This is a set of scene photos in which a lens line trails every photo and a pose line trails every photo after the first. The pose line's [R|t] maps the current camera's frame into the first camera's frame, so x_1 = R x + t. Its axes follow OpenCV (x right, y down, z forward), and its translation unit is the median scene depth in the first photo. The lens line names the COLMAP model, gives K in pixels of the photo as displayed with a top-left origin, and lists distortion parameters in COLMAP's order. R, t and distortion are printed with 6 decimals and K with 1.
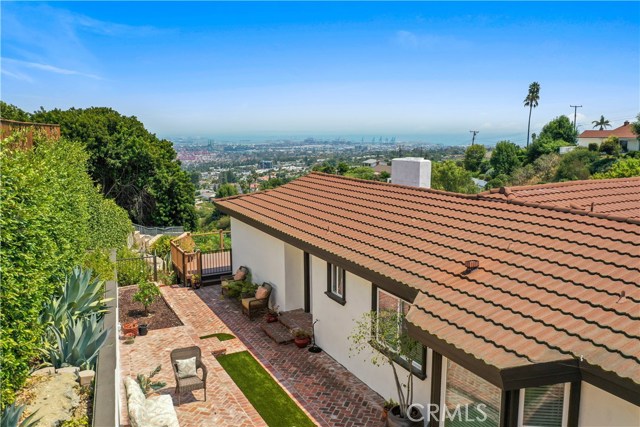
lens RADIAL K [[531.3, 0, 320.0], [0, 531.3, 213.5], [0, 0, 1]] dist [-0.012039, -0.000984]
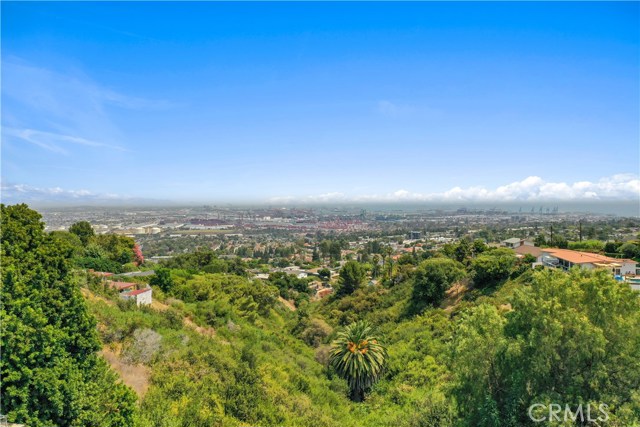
lens RADIAL K [[513.8, 0, 320.0], [0, 513.8, 213.5], [0, 0, 1]] dist [-0.007824, -0.000479]
pose [[0.955545, 0.004136, -0.294816, 0.042928], [-0.041845, 0.991683, -0.121714, -0.029342], [0.291861, 0.128640, 0.947771, 0.137418]]
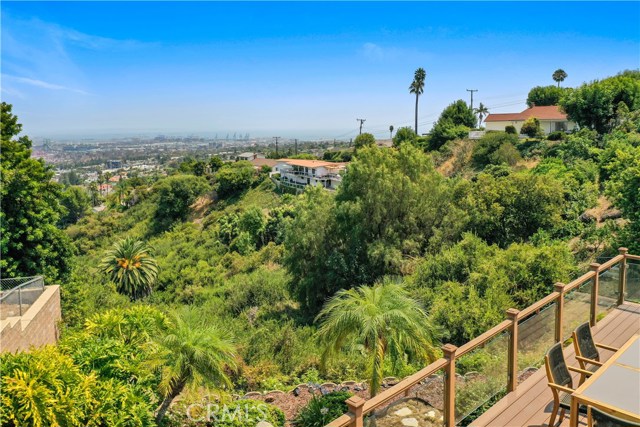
lens RADIAL K [[520.5, 0, 319.6], [0, 520.5, 177.8], [0, 0, 1]] dist [-0.003067, -0.002480]
pose [[0.960056, -0.036559, 0.277409, -0.034395], [0.053159, 0.997202, -0.052554, -0.005548], [-0.274712, 0.065201, 0.959313, 0.114110]]
